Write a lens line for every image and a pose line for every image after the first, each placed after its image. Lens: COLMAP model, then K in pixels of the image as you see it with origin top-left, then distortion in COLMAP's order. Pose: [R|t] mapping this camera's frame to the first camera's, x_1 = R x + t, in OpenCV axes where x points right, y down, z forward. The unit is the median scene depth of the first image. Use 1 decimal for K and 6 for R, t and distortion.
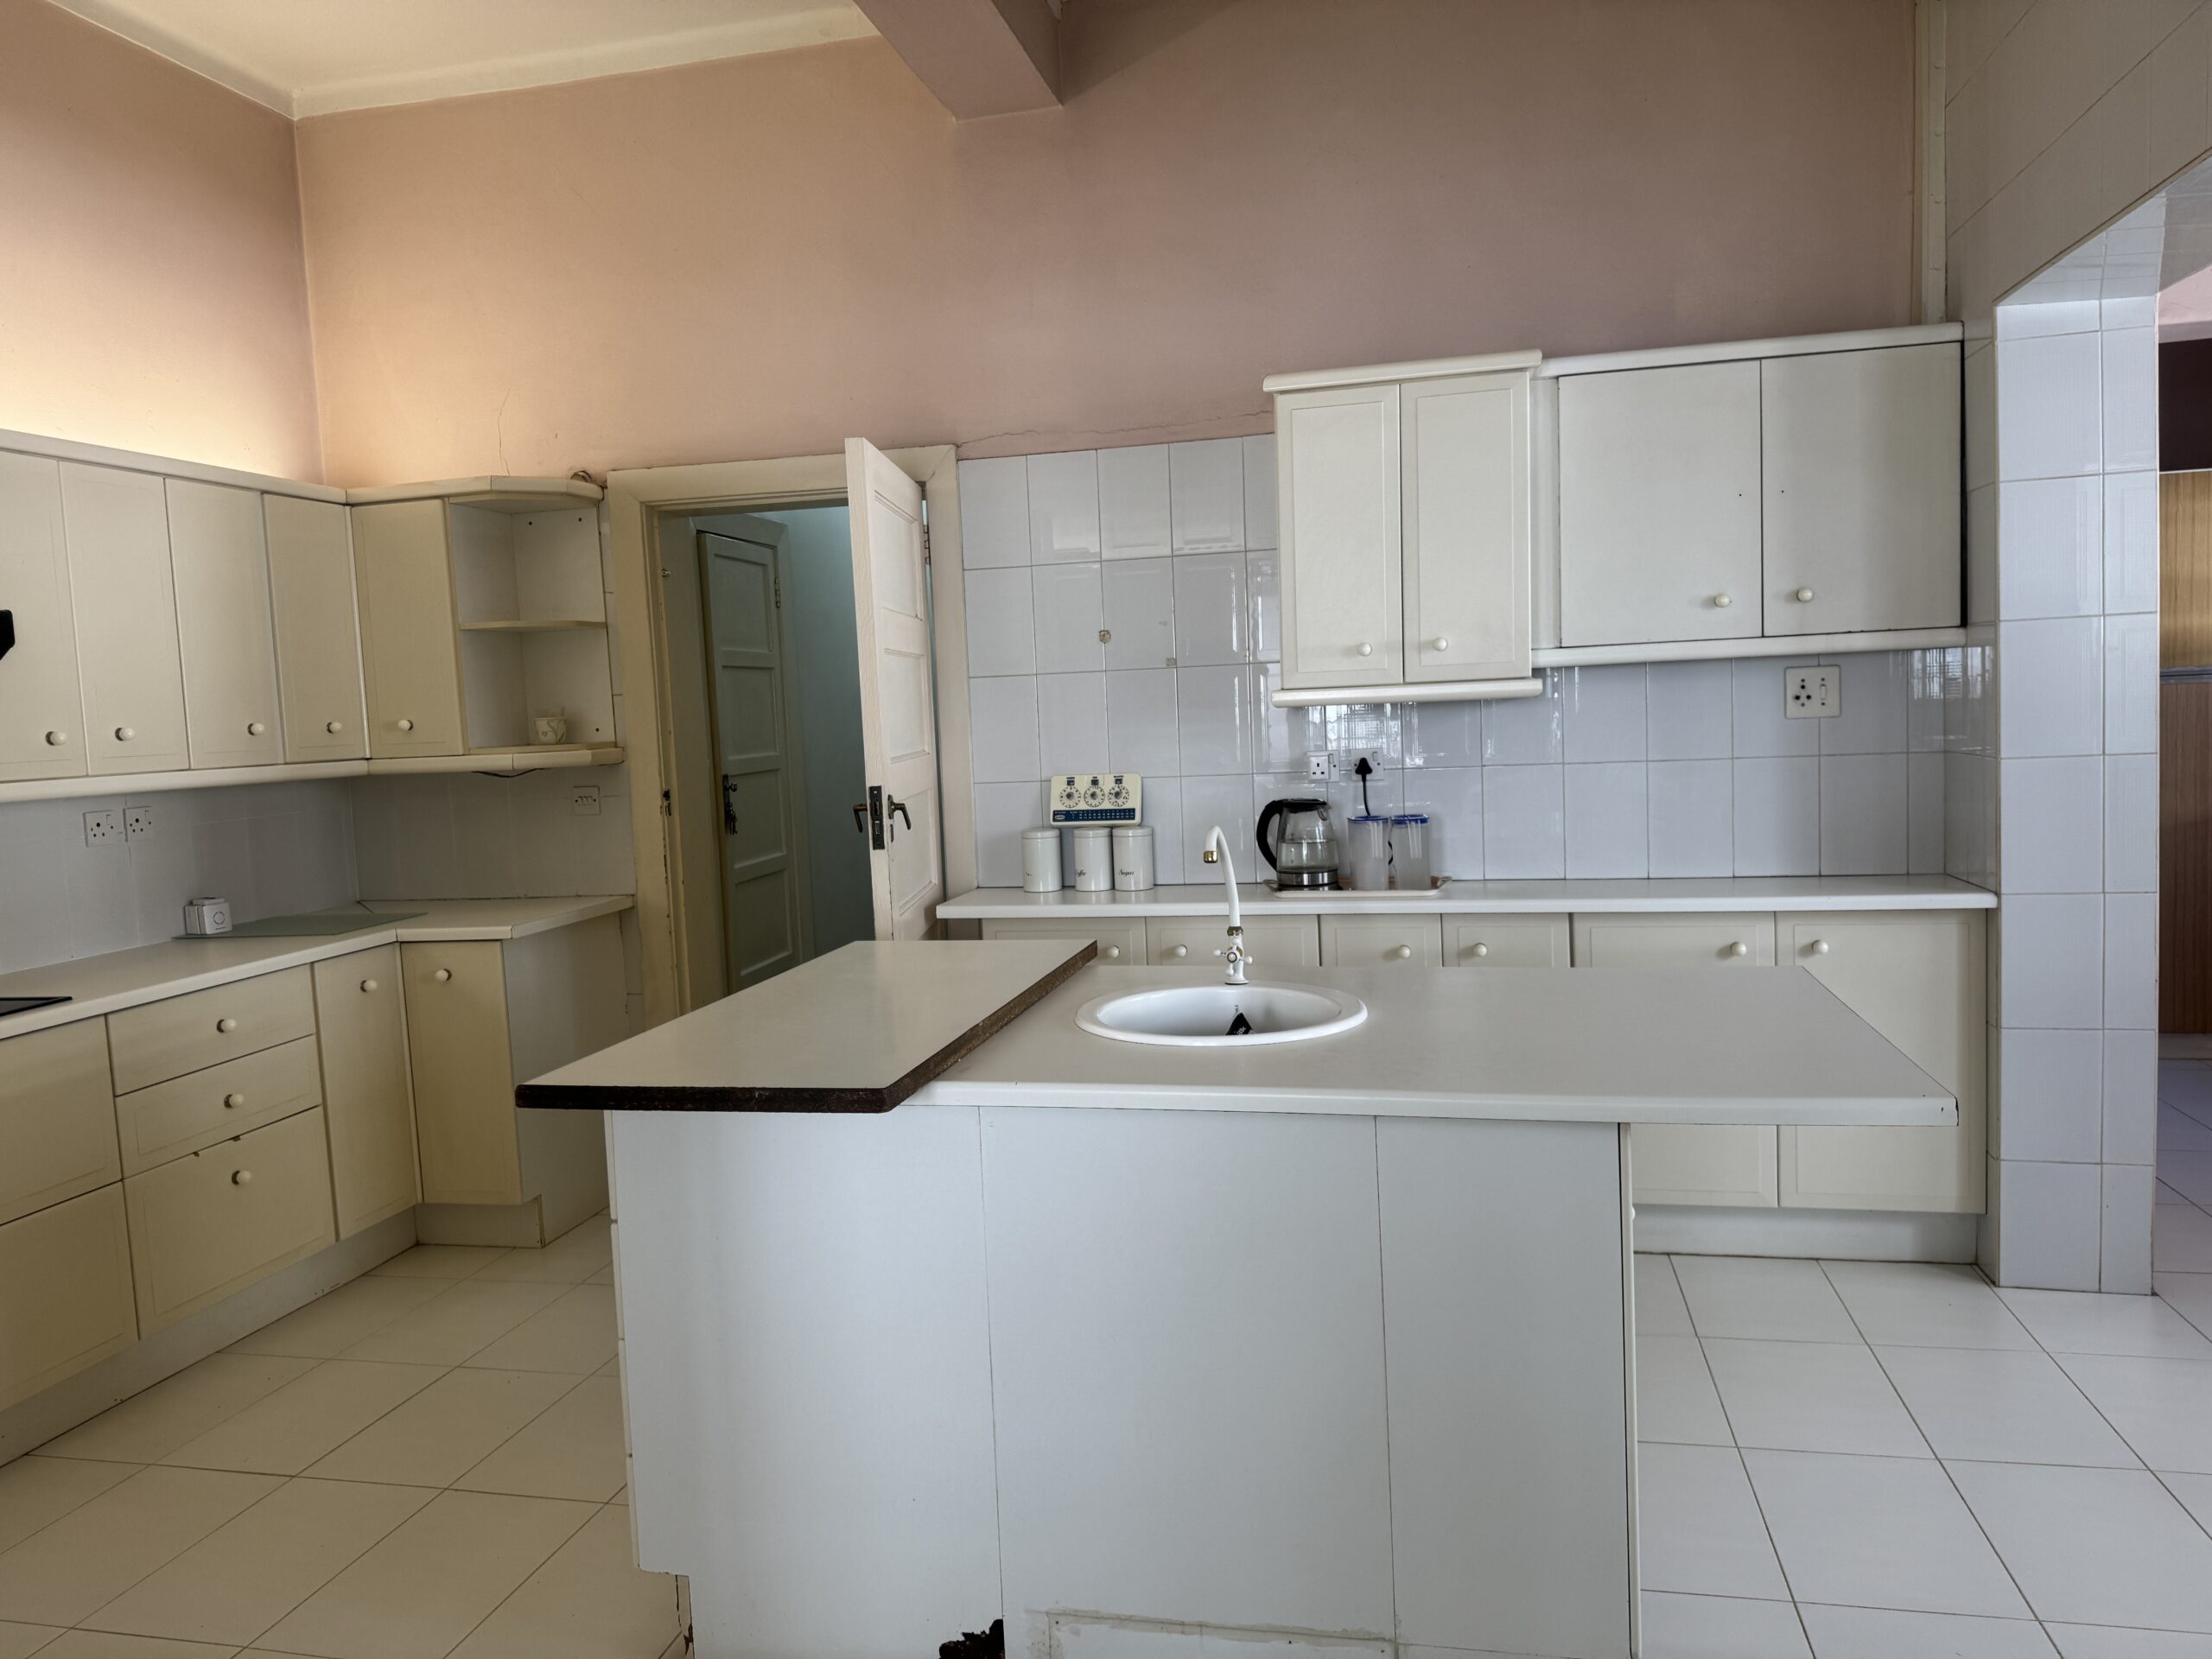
lens RADIAL K [[1569.6, 0, 1108.8], [0, 1569.6, 826.4], [0, 0, 1]] dist [0.000458, -0.002299]
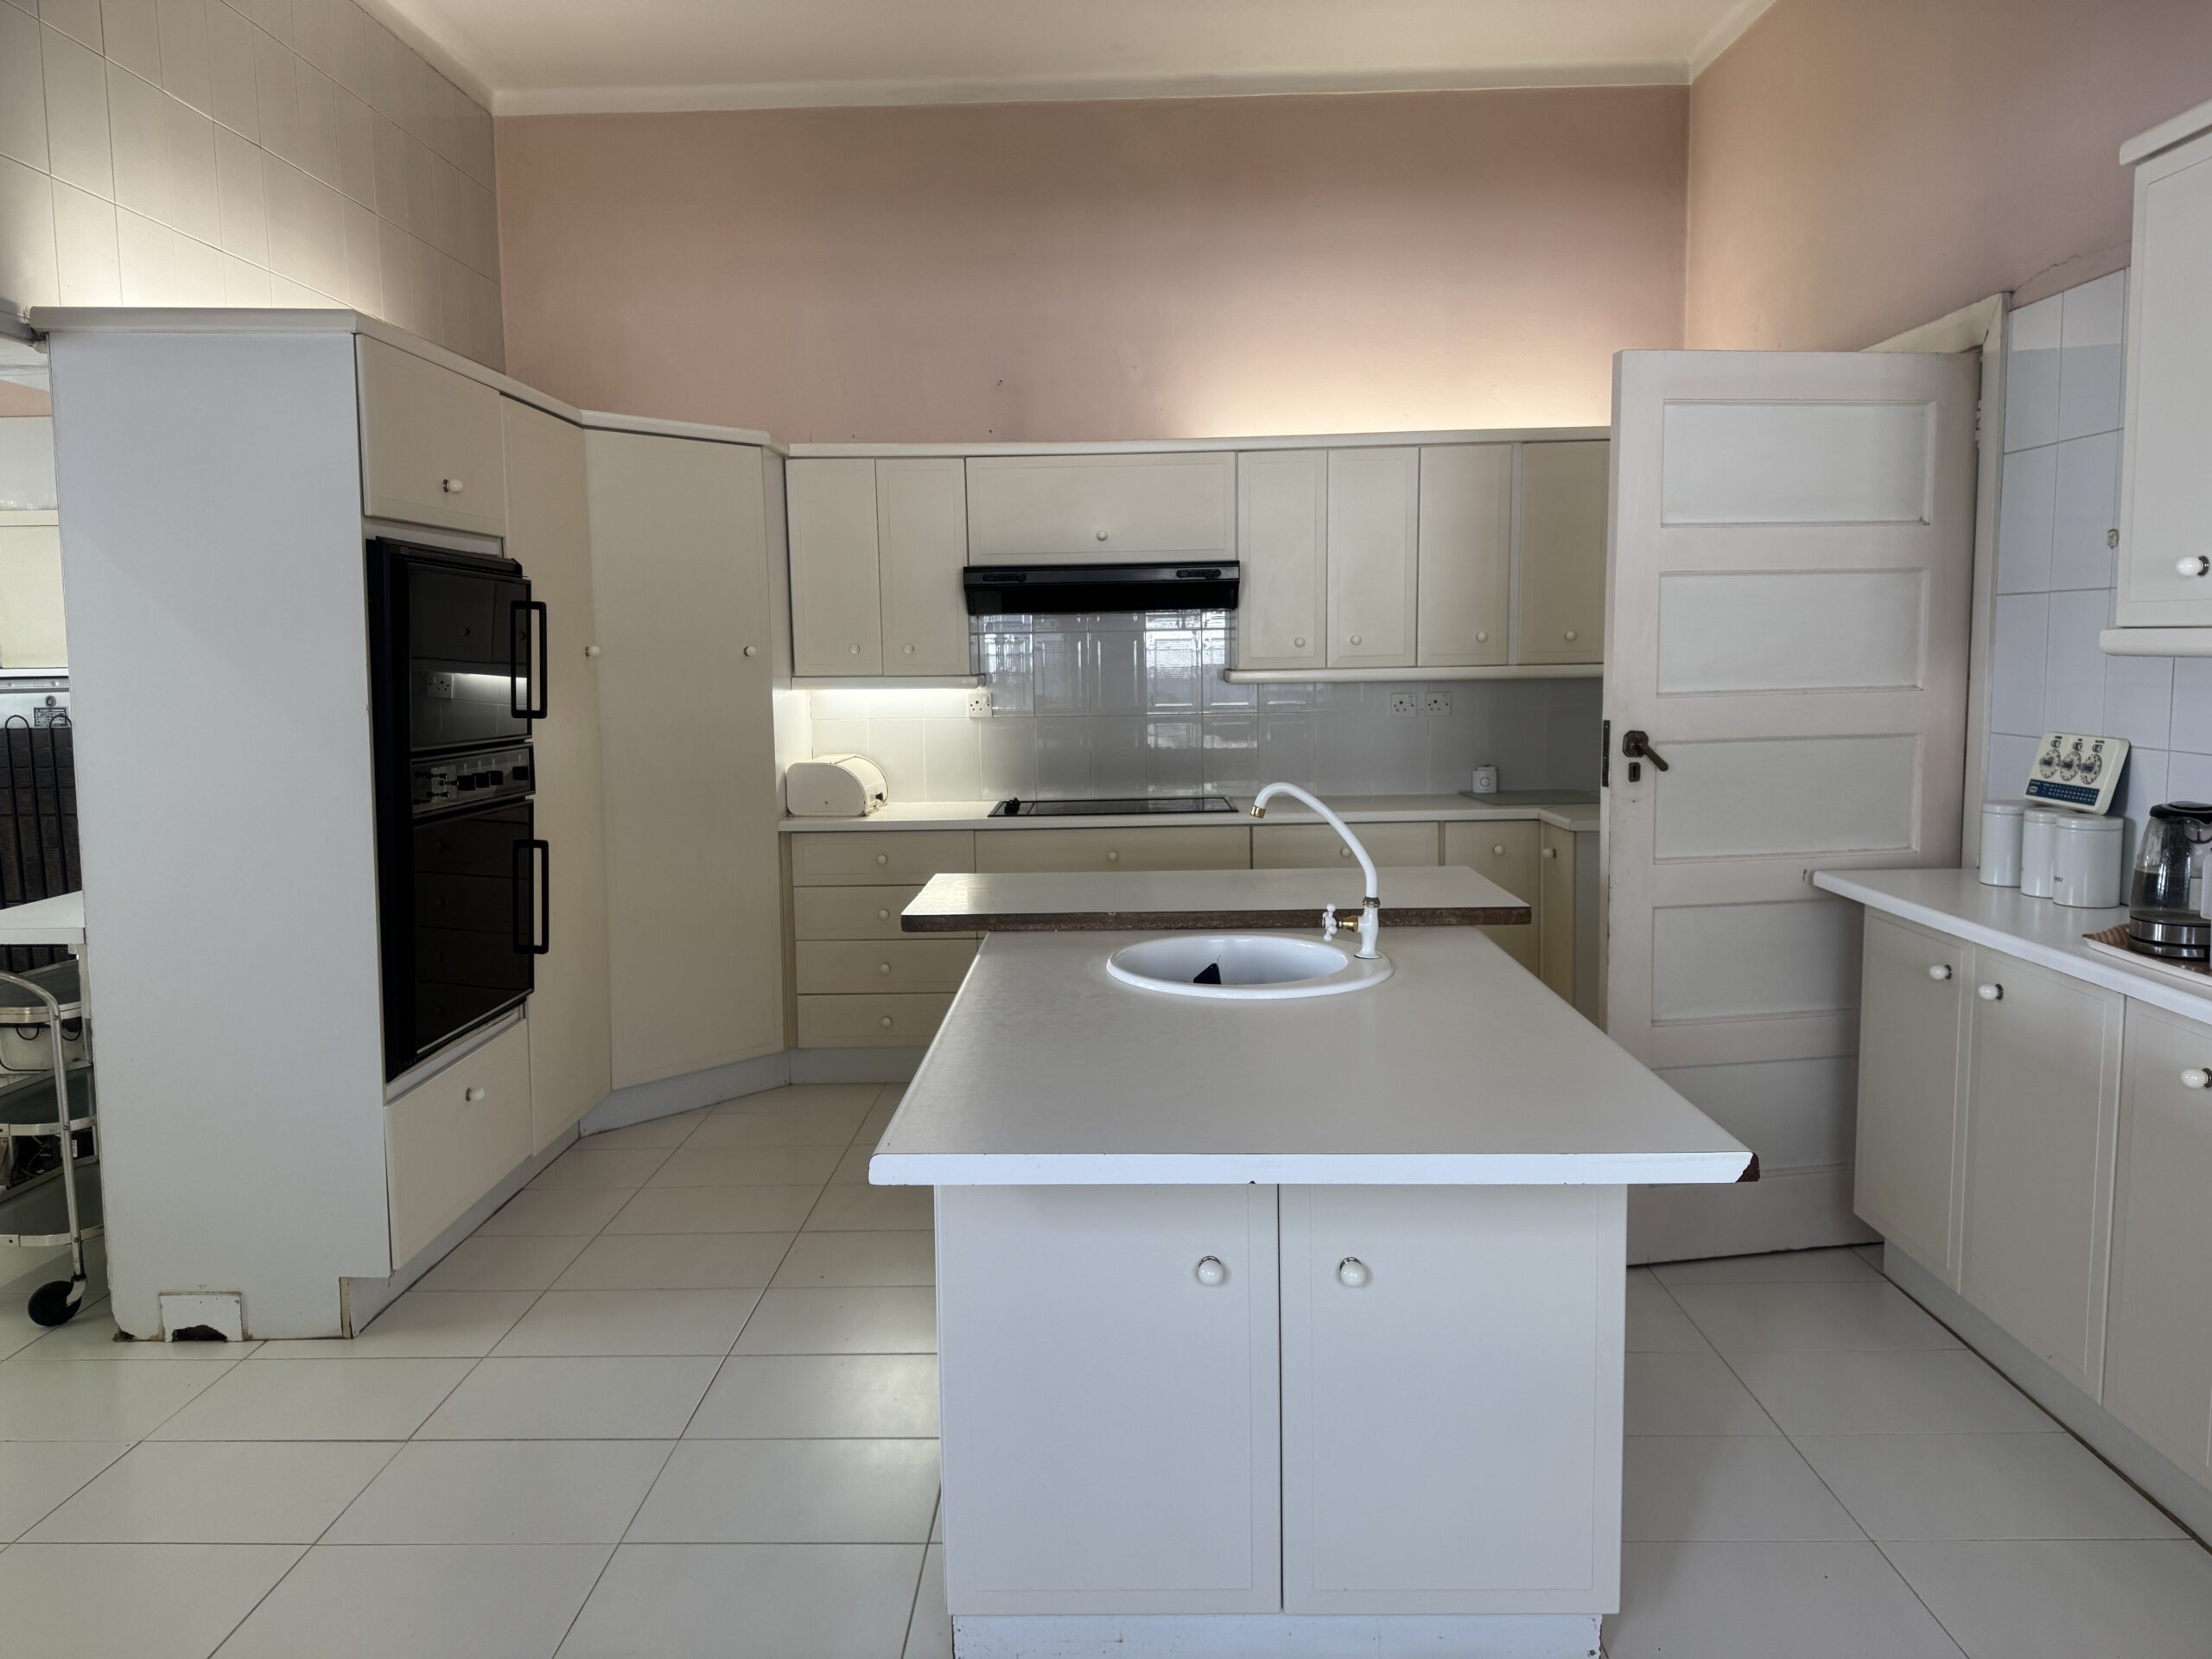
lens RADIAL K [[1569.6, 0, 1103.5], [0, 1569.6, 829.2], [0, 0, 1]] dist [0.000458, -0.002299]
pose [[0.180511, 0.151854, -0.971780, 0.614307], [-0.065747, 0.987663, 0.142123, -0.063755], [0.981373, 0.038236, 0.188267, 0.434650]]
